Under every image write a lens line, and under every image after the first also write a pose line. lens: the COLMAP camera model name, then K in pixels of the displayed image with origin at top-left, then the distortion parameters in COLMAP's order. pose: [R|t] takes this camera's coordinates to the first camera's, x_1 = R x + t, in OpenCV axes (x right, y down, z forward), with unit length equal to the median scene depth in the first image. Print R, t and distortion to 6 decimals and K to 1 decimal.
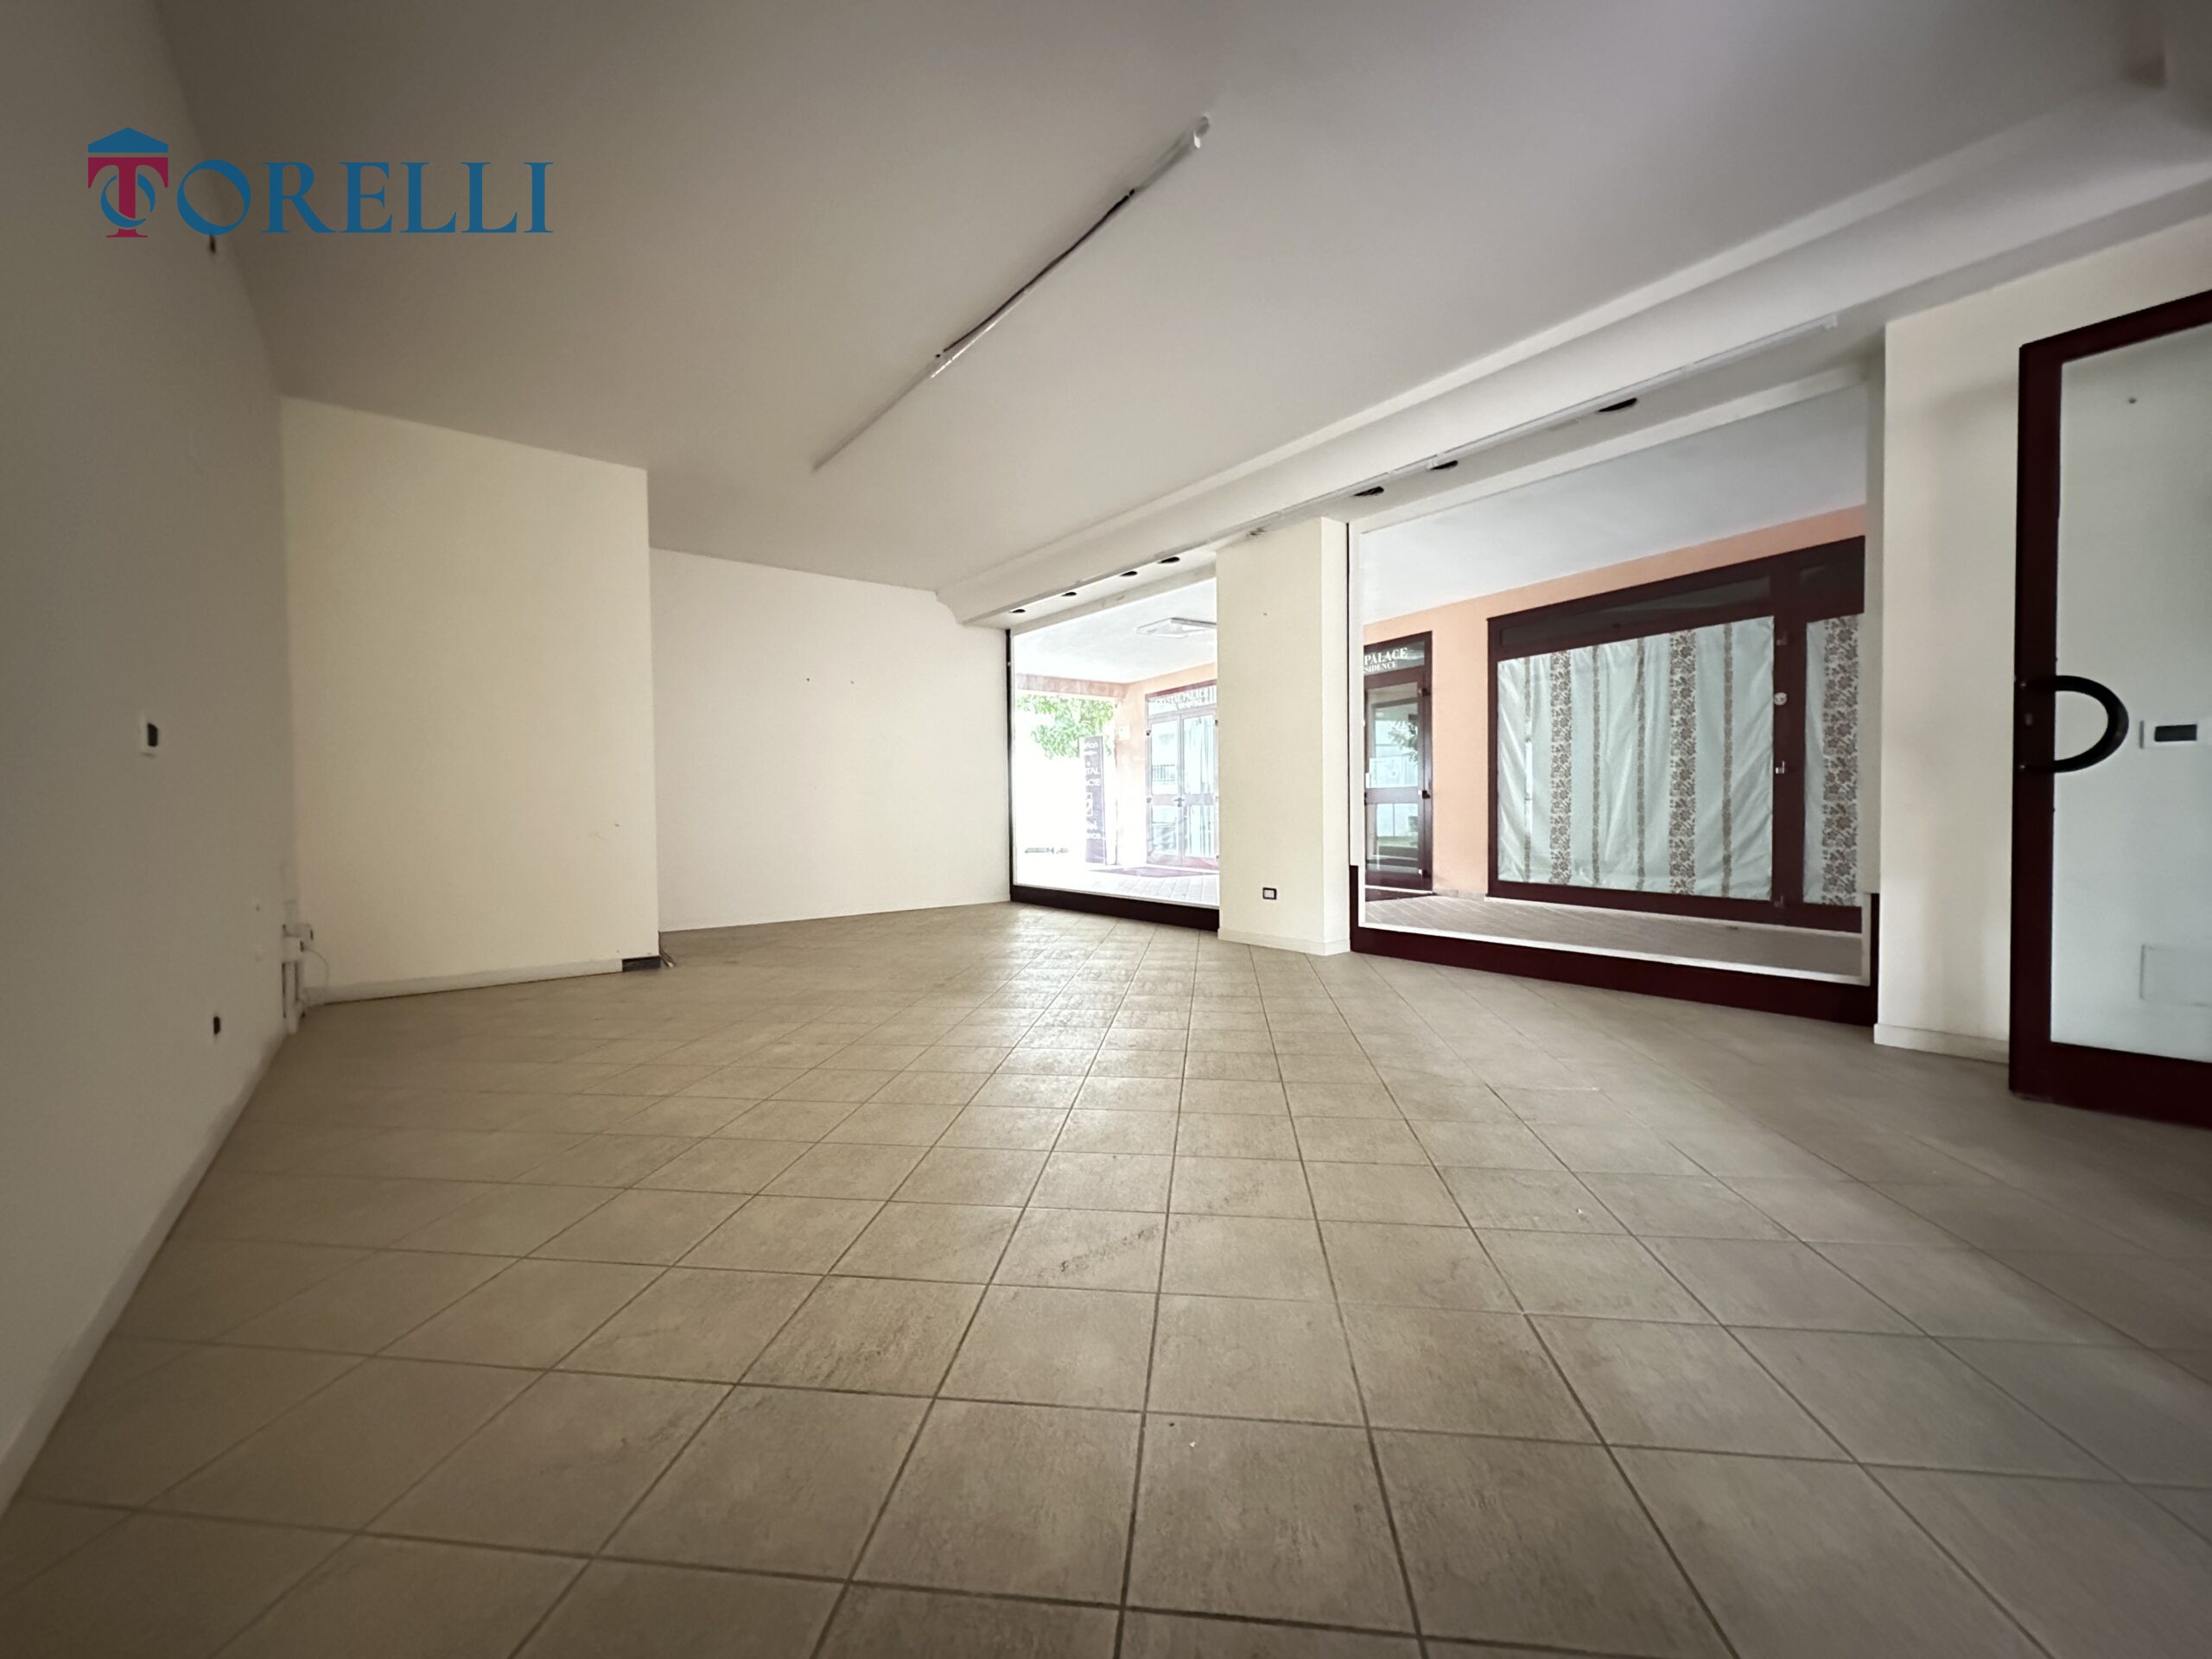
lens RADIAL K [[879.1, 0, 1108.2], [0, 879.1, 828.7], [0, 0, 1]] dist [0.000588, 0.000304]
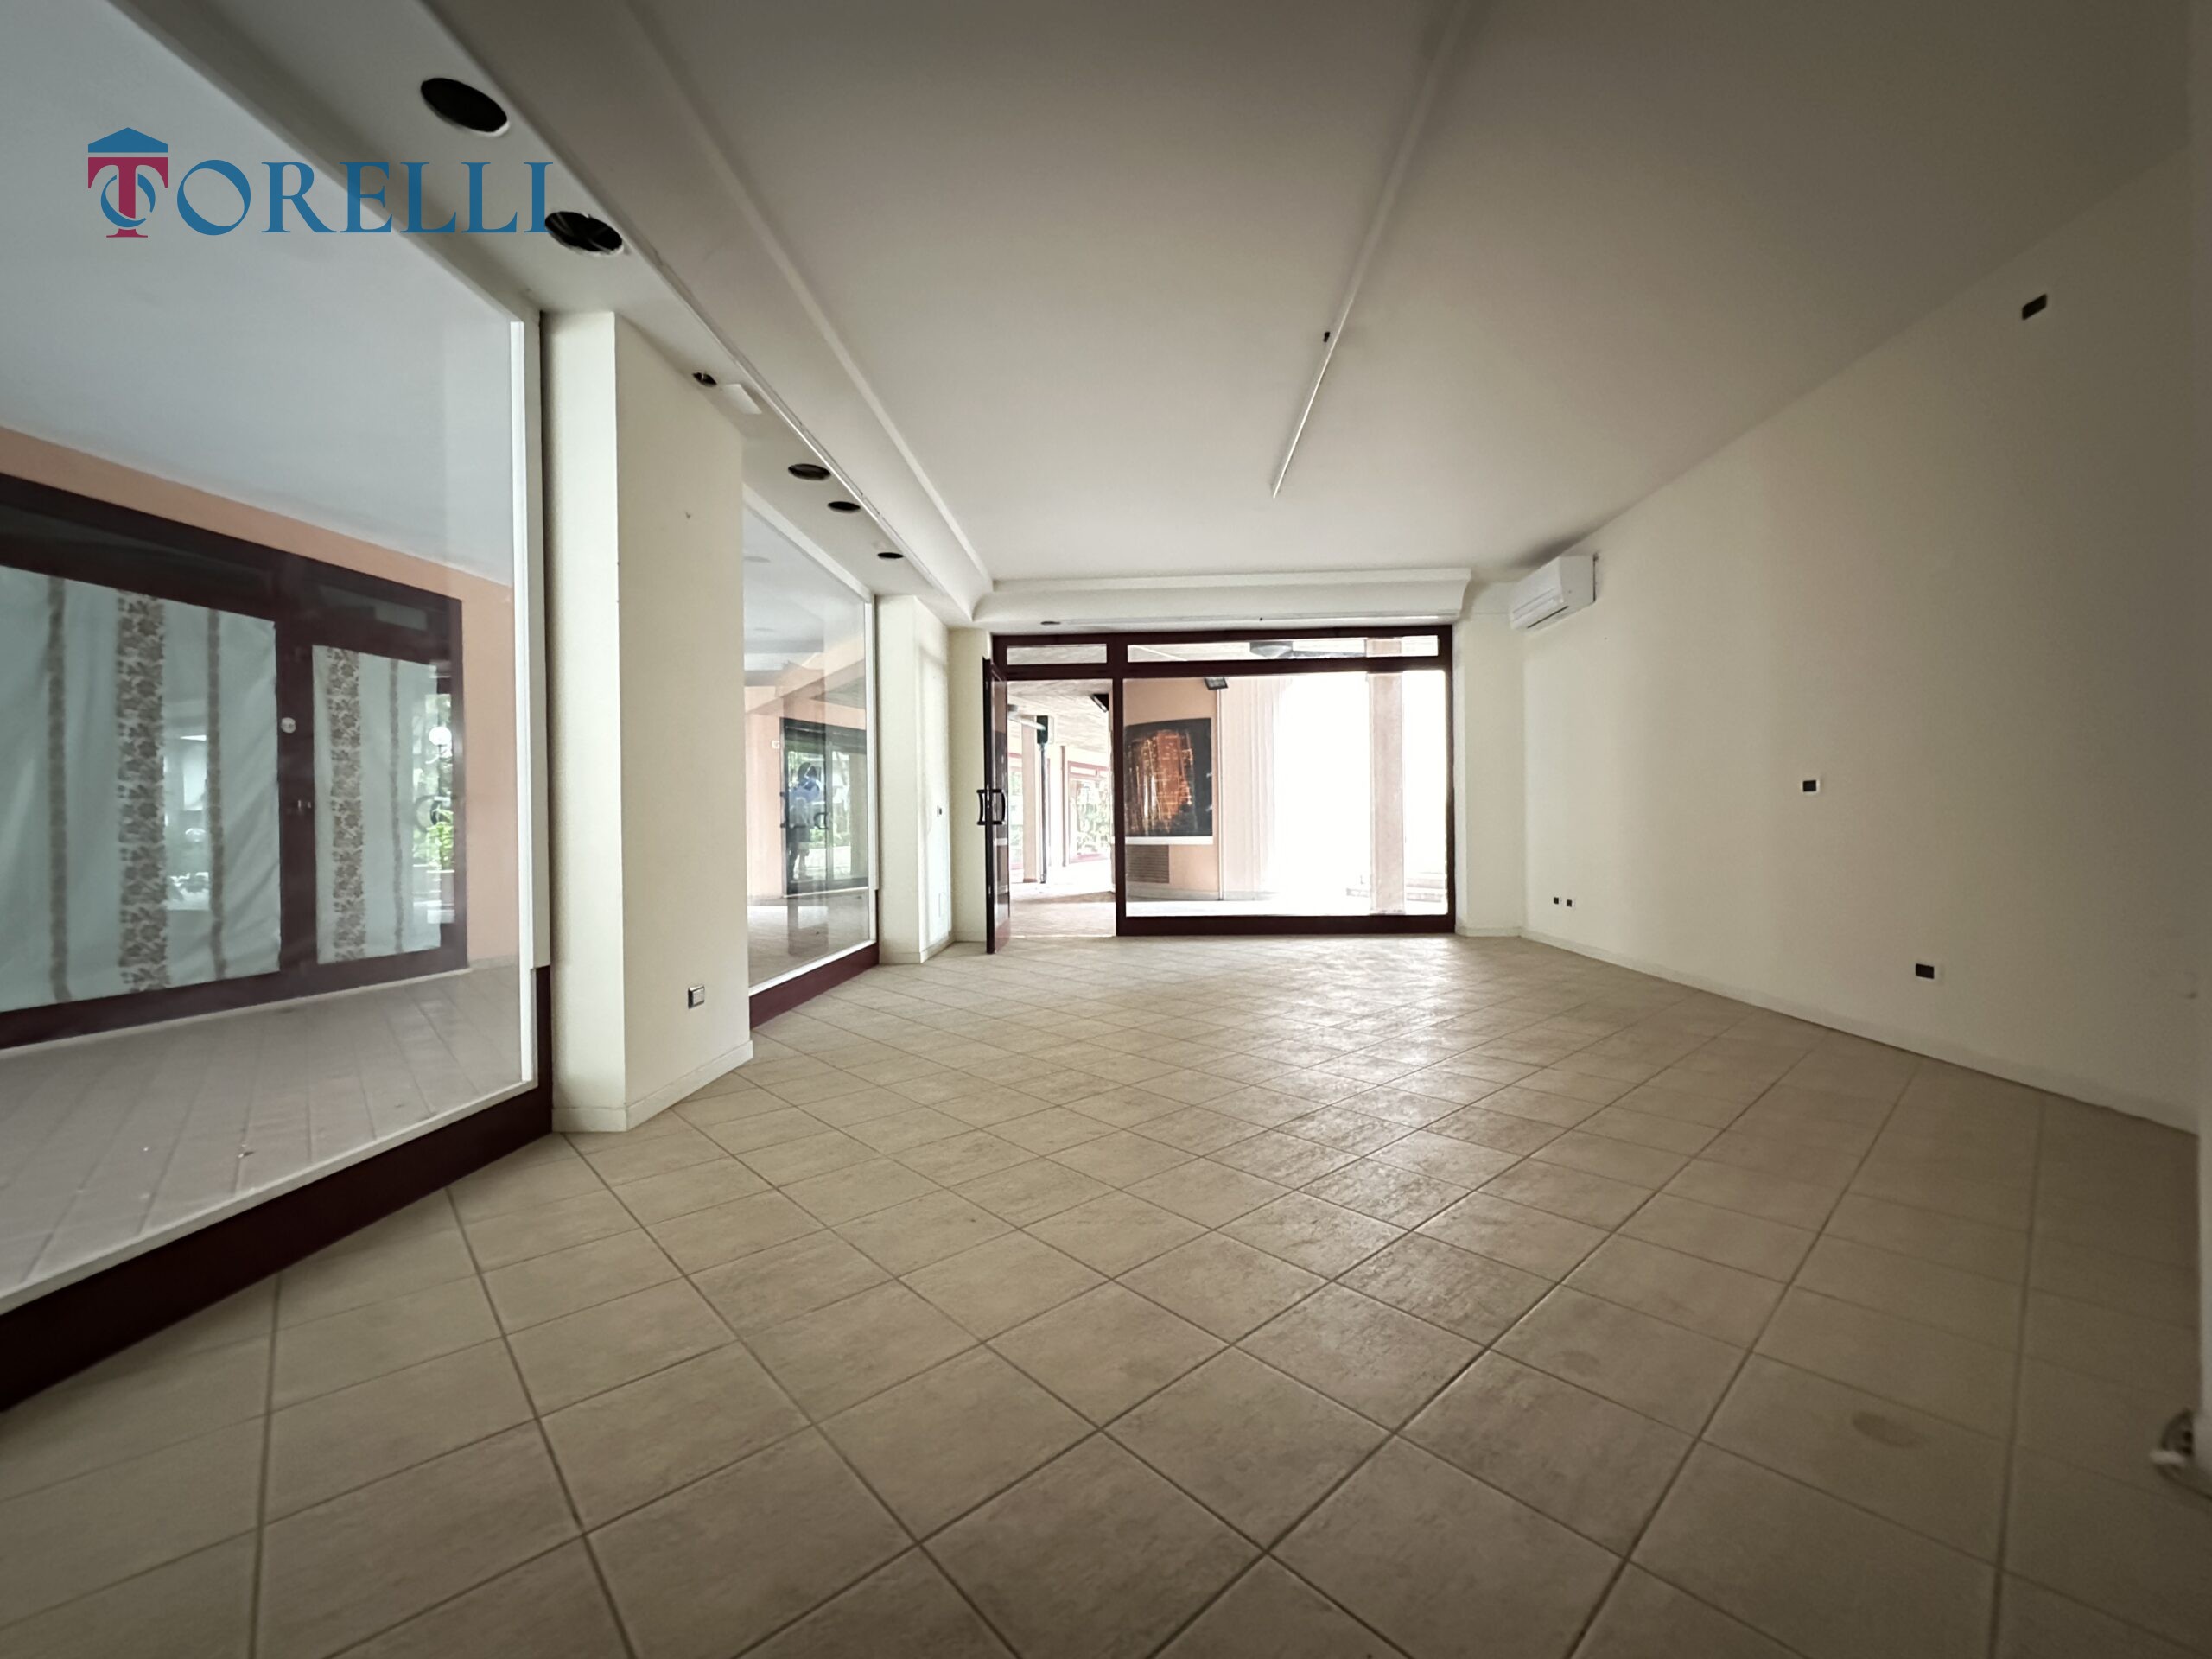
lens RADIAL K [[879.1, 0, 1108.2], [0, 879.1, 828.7], [0, 0, 1]] dist [0.000588, 0.000304]
pose [[-0.756124, 0.022504, 0.654041, -0.329192], [0.039202, 0.999171, 0.010942, -0.026024], [-0.653253, 0.033914, -0.756380, 1.022492]]
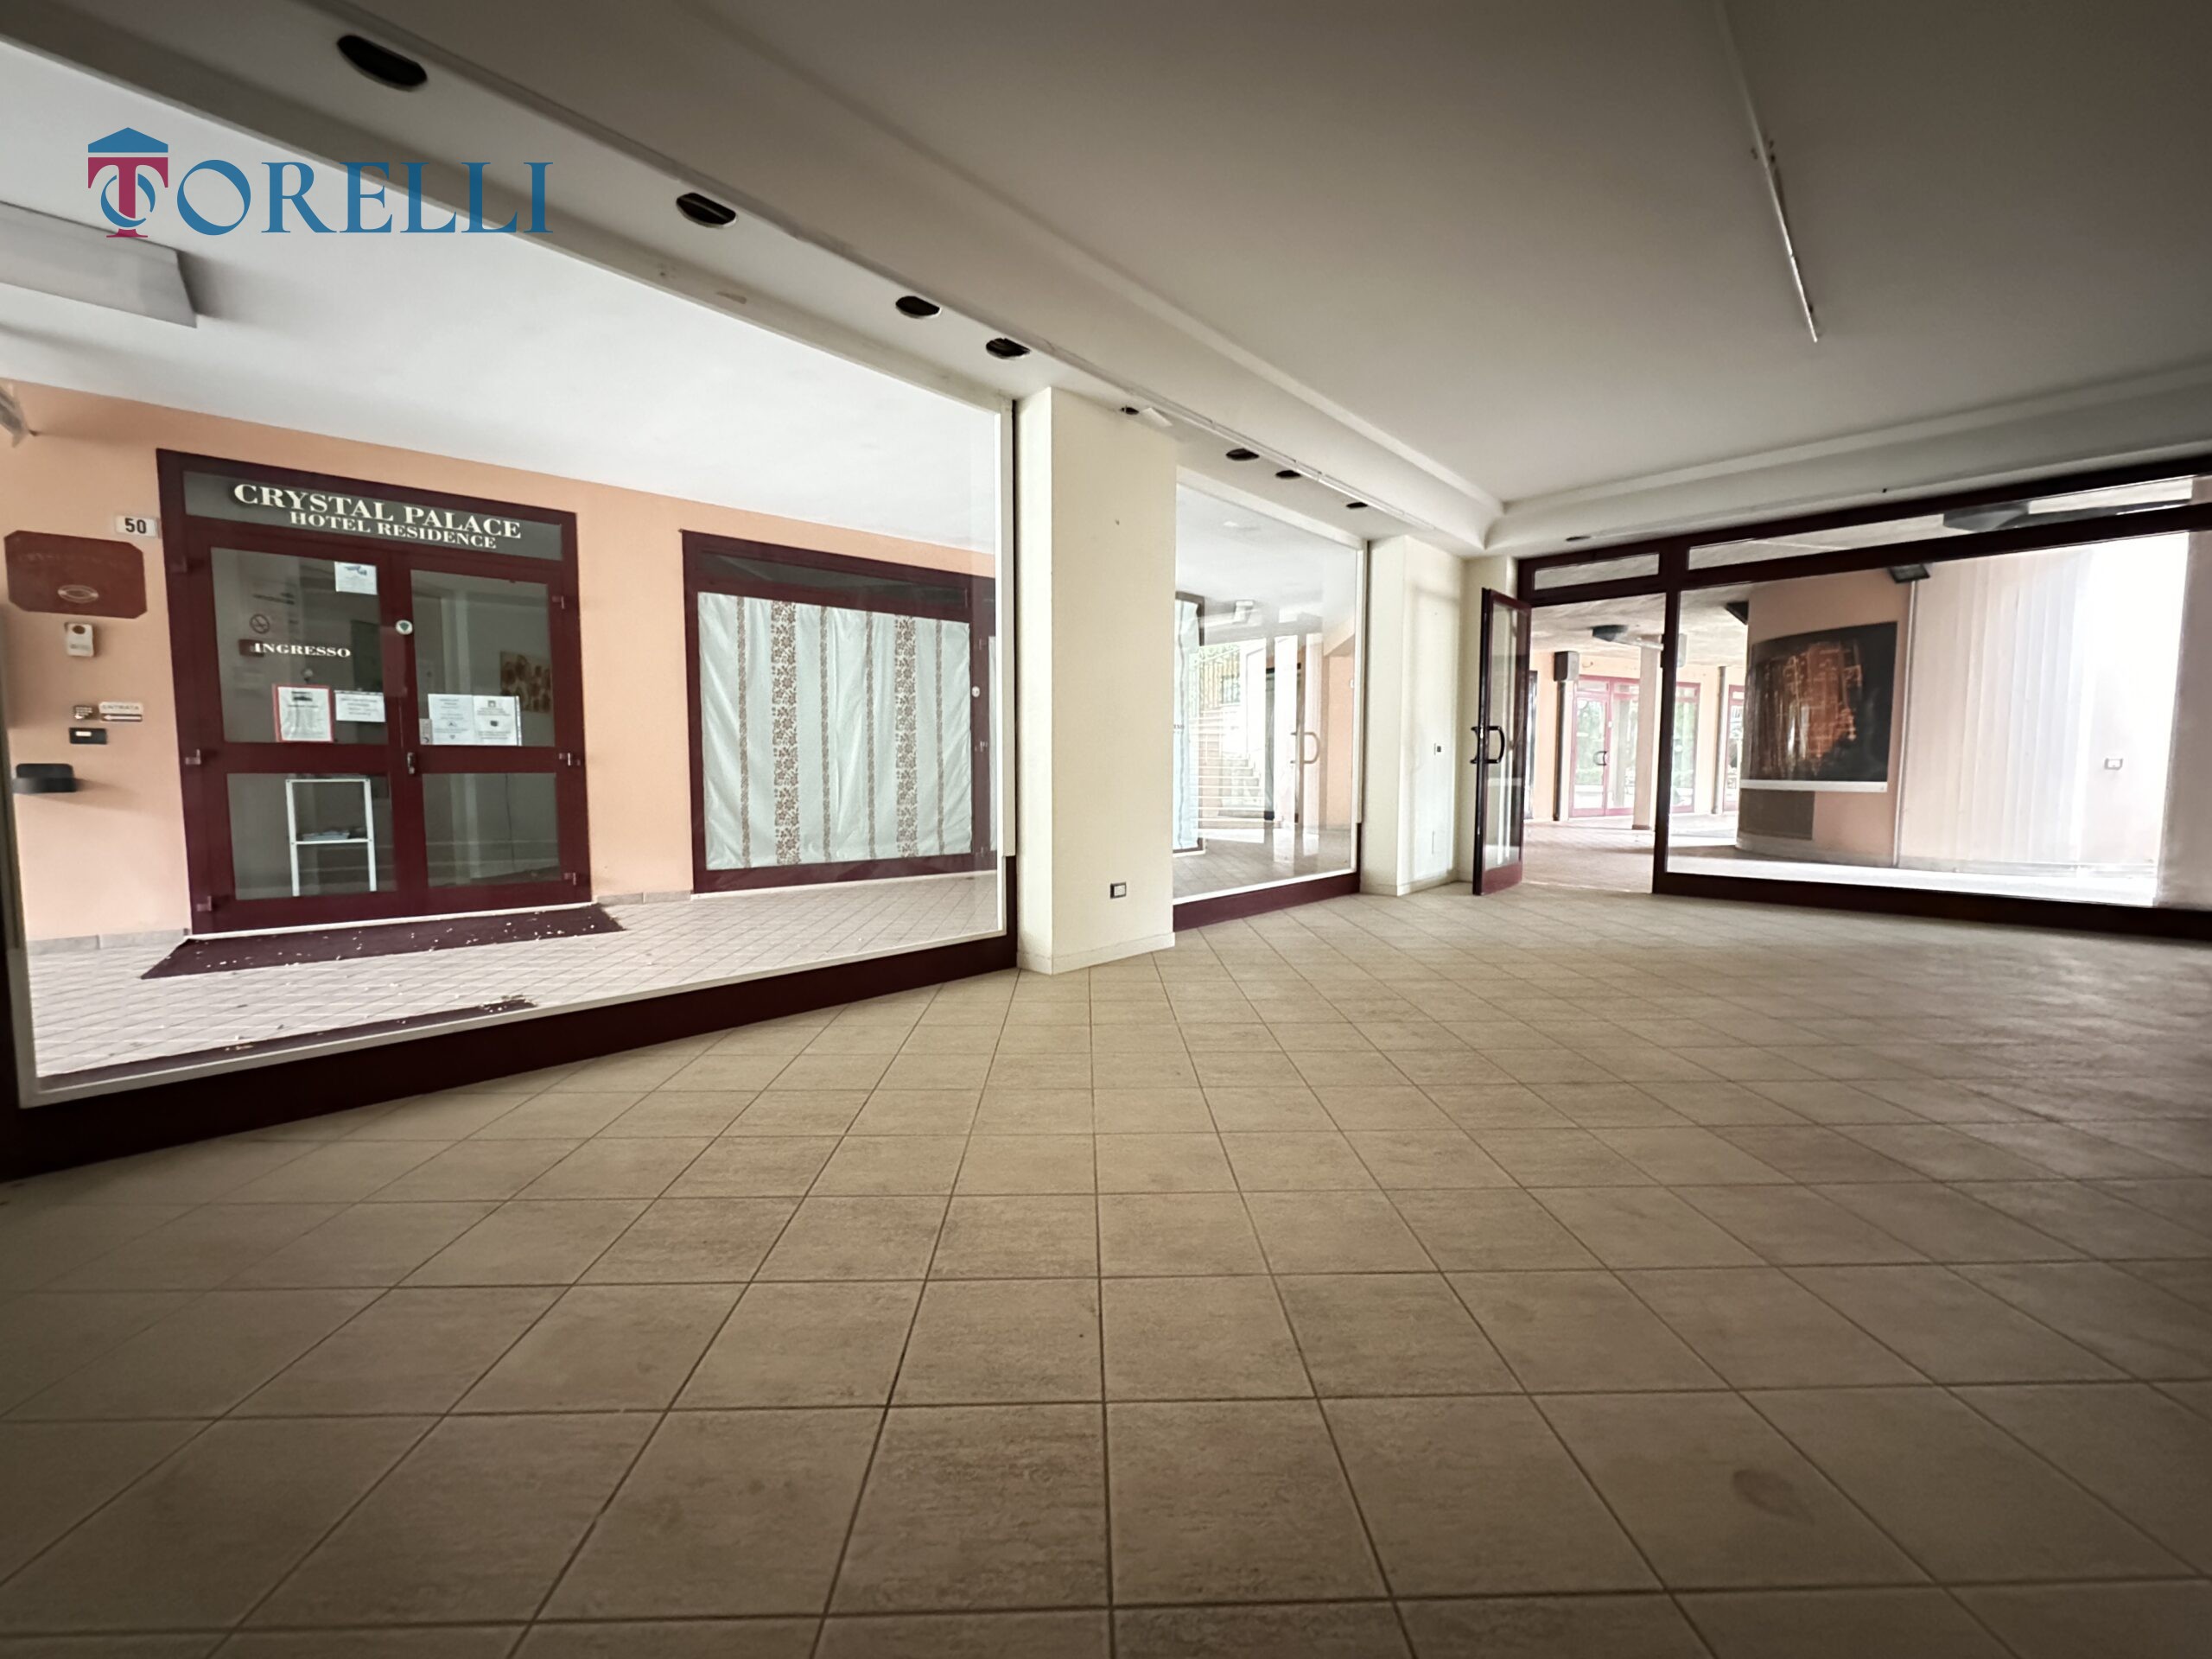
lens RADIAL K [[880.0, 0, 1107.5], [0, 880.0, 829.7], [0, 0, 1]] dist [-0.000504, 0.000221]
pose [[-0.146615, -0.058546, 0.987460, -0.469622], [0.024389, 0.997730, 0.062777, -0.022922], [-0.988893, 0.033287, -0.144854, 0.910410]]
